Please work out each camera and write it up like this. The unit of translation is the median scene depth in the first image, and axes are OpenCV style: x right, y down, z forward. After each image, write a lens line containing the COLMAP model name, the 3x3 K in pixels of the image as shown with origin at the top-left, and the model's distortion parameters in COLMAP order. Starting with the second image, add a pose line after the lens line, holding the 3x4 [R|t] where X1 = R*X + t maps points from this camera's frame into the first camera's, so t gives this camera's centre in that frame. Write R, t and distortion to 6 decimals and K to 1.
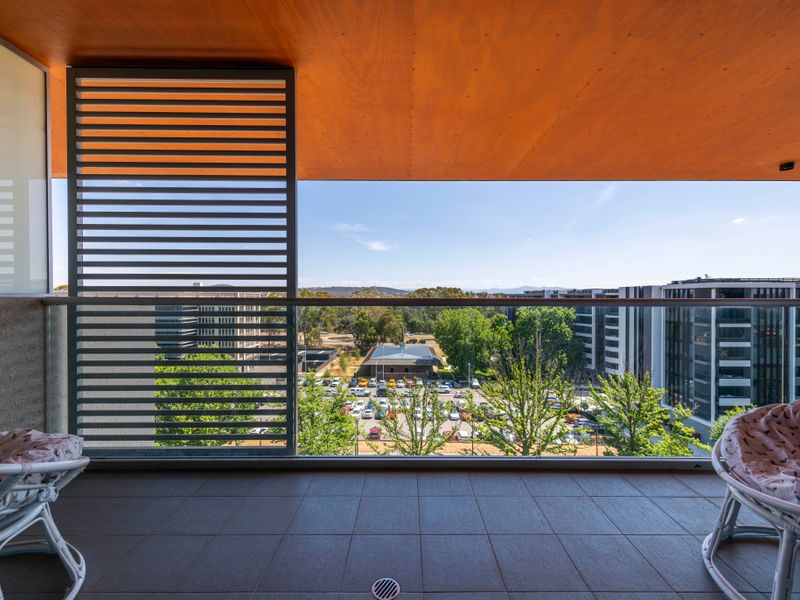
lens RADIAL K [[364.5, 0, 404.5], [0, 364.5, 304.3], [0, 0, 1]] dist [0.018913, -0.000959]
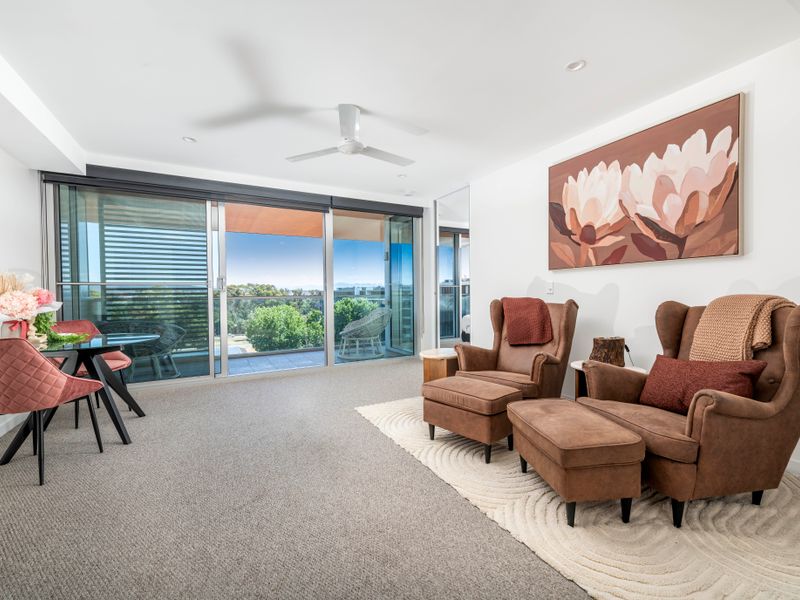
lens RADIAL K [[409.8, 0, 399.3], [0, 409.8, 297.2], [0, 0, 1]] dist [-0.013834, -0.001853]
pose [[0.860685, -0.017482, 0.508837, -0.128567], [0.022879, 0.999729, -0.004352, 0.001069], [-0.508623, 0.015387, 0.860852, -0.133431]]
